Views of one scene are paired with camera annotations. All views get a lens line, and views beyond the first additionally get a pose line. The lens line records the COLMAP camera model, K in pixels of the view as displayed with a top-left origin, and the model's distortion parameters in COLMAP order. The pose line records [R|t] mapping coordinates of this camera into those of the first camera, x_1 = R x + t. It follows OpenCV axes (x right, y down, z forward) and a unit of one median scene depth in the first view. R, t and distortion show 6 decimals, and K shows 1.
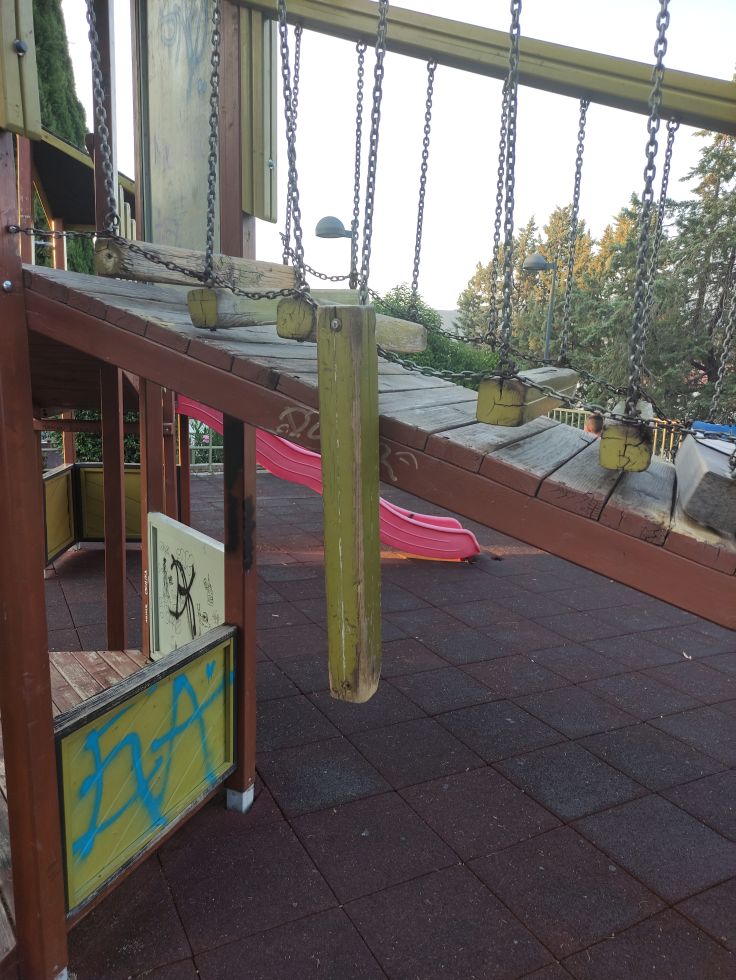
lens RADIAL K [[733.8, 0, 367.8], [0, 733.8, 473.3], [0, 0, 1]] dist [0.063610, -0.030379]
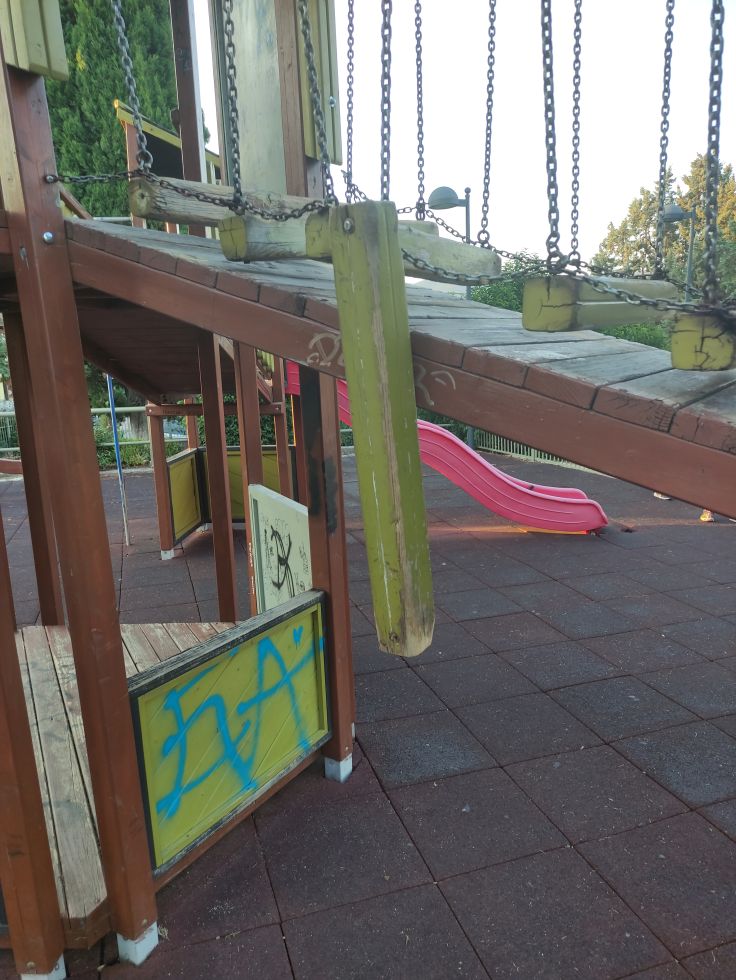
lens RADIAL K [[733.8, 0, 367.8], [0, 733.8, 473.3], [0, 0, 1]] dist [0.063610, -0.030379]
pose [[0.982325, -0.038070, -0.183273, 0.070120], [0.041417, 0.999037, 0.014470, 0.044596], [0.182546, -0.021805, 0.982956, 0.067489]]
